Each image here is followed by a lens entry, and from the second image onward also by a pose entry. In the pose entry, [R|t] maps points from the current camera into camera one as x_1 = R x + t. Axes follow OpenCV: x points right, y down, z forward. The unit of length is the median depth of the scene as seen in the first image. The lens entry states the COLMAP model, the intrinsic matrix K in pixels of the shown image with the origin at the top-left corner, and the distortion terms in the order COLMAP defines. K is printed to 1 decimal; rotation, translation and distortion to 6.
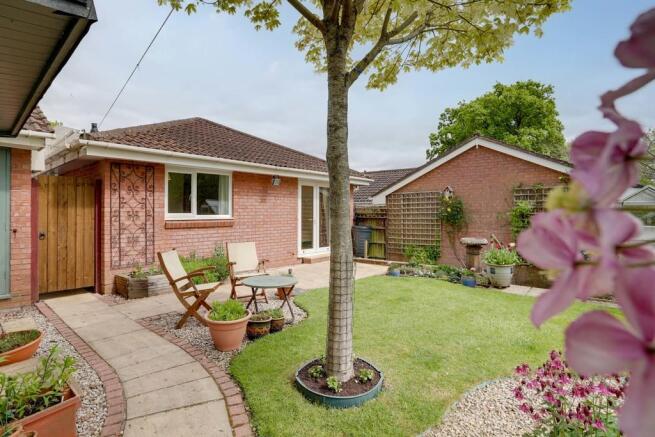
lens RADIAL K [[328.0, 0, 320.6], [0, 328.0, 206.6], [0, 0, 1]] dist [-0.061780, 0.037240]
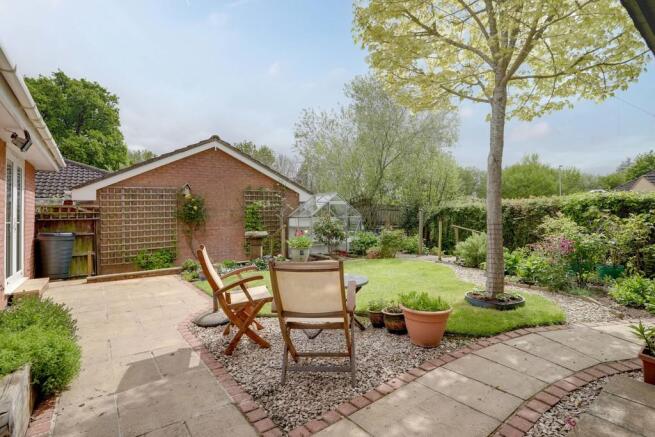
lens RADIAL K [[328.0, 0, 320.6], [0, 328.0, 206.6], [0, 0, 1]] dist [-0.061780, 0.037240]
pose [[0.239227, 0.018910, 0.970780, -0.382603], [0.005860, 0.999764, -0.020918, 0.023745], [-0.970946, 0.010693, 0.239060, 0.334781]]
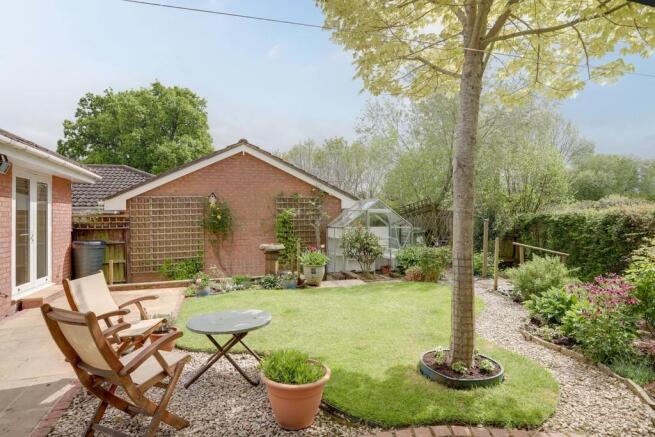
lens RADIAL K [[360.7, 0, 319.2], [0, 360.7, 215.9], [0, 0, 1]] dist [-0.021851, 0.000837]
pose [[0.524548, -0.003706, 0.851373, -0.275165], [0.001537, 0.999993, 0.003407, 0.002880], [-0.851380, -0.000479, 0.524550, 0.179773]]
